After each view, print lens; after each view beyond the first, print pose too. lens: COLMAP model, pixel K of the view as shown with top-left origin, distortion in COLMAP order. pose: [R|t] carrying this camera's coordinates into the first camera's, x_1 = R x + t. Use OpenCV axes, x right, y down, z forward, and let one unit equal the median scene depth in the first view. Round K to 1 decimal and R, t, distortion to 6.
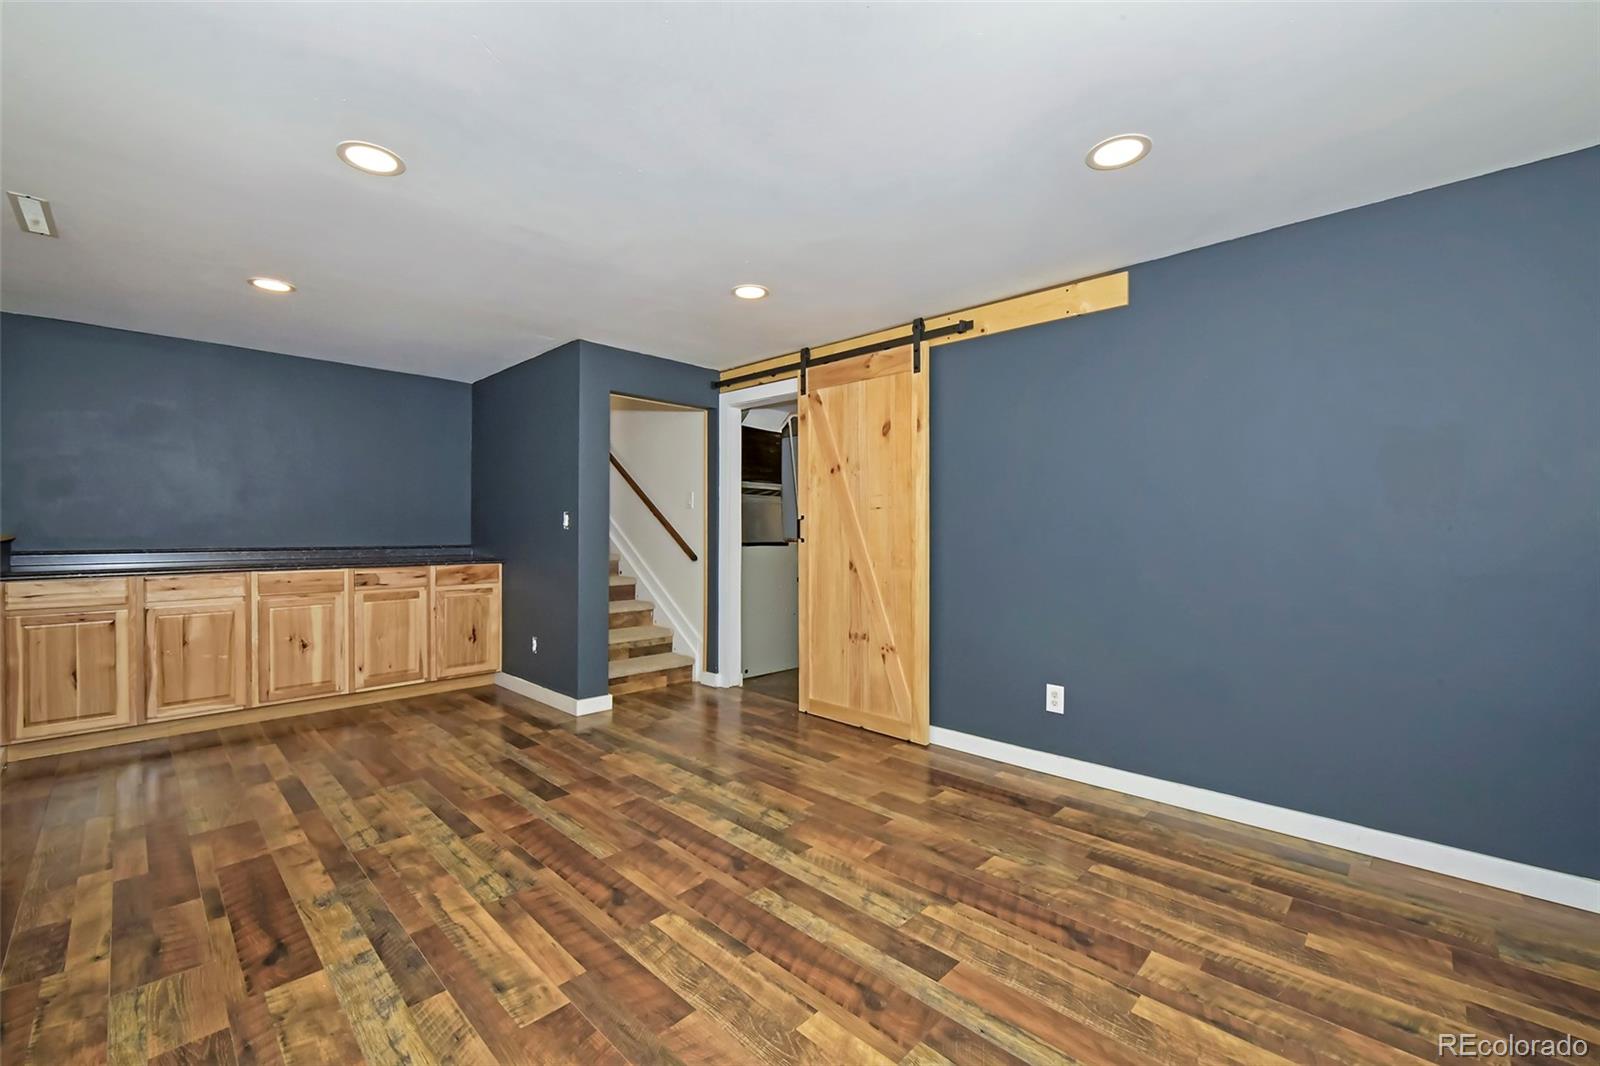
lens RADIAL K [[660.3, 0, 800.0], [0, 660.3, 533.0], [0, 0, 1]] dist [-0.001692, -0.000834]
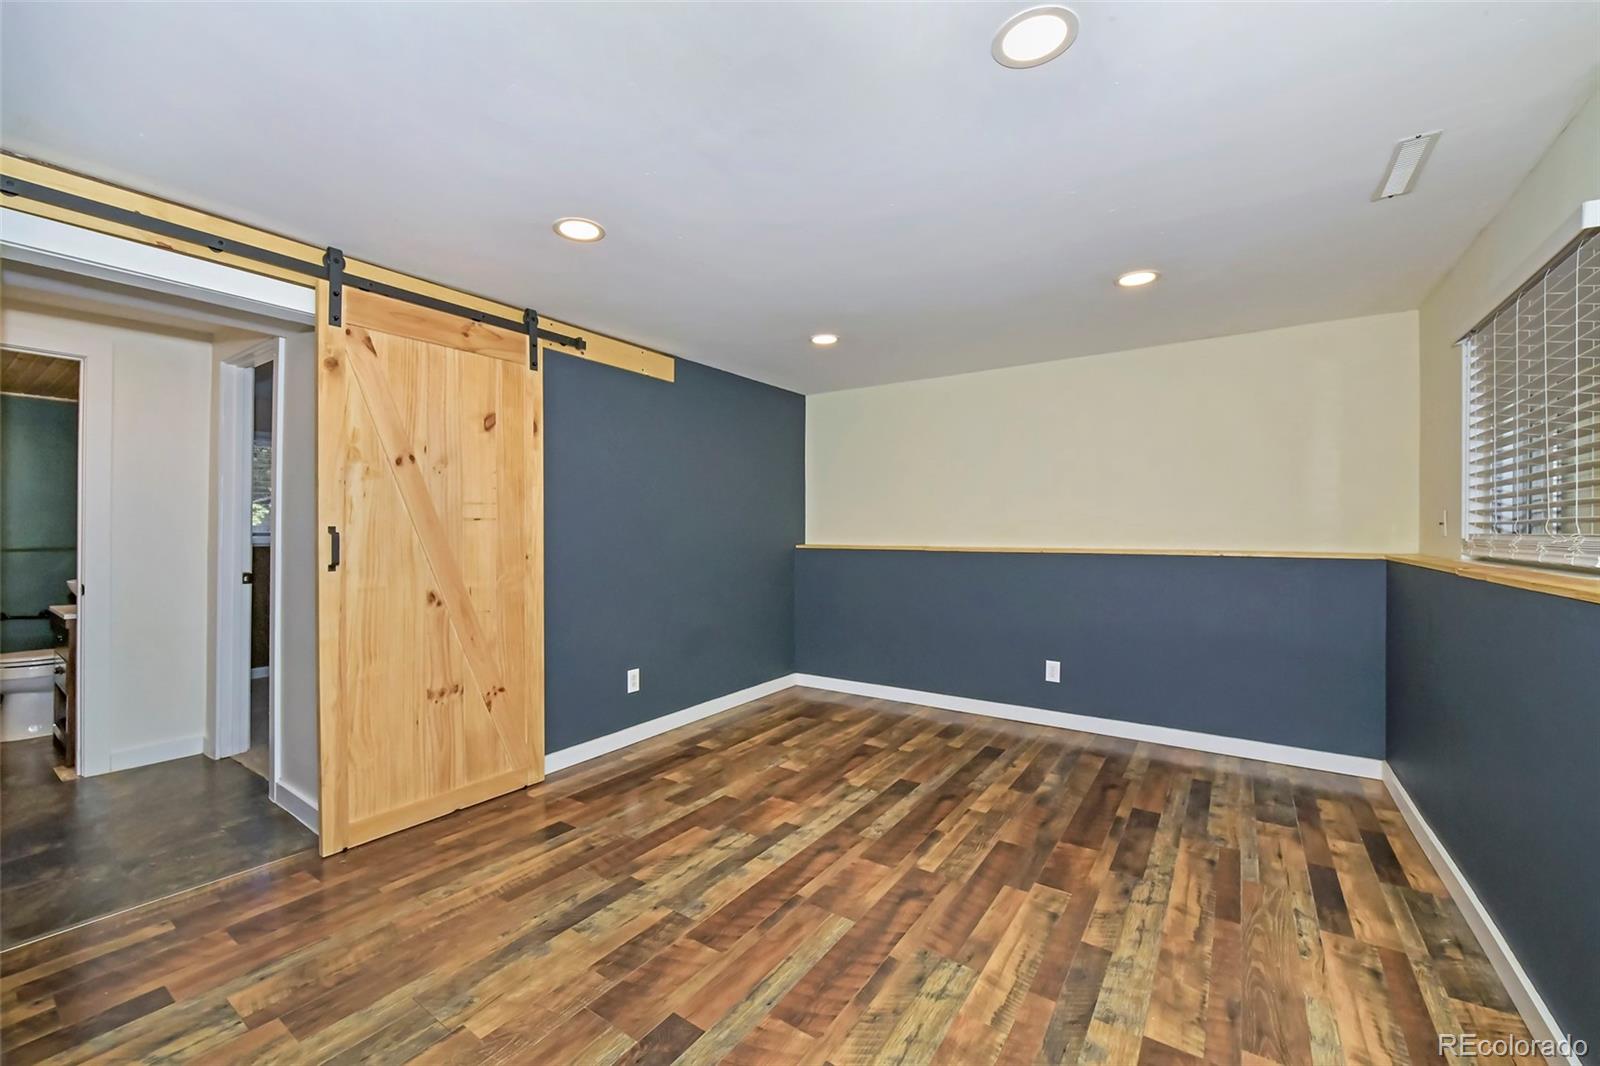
lens RADIAL K [[643.1, 0, 800.0], [0, 643.1, 533.0], [0, 0, 1]] dist [-0.006820, -0.000086]
pose [[-0.168417, -0.004342, 0.985706, -1.113365], [0.006272, 0.999965, 0.005476, -0.036675], [-0.985696, 0.007105, -0.168384, 1.185720]]
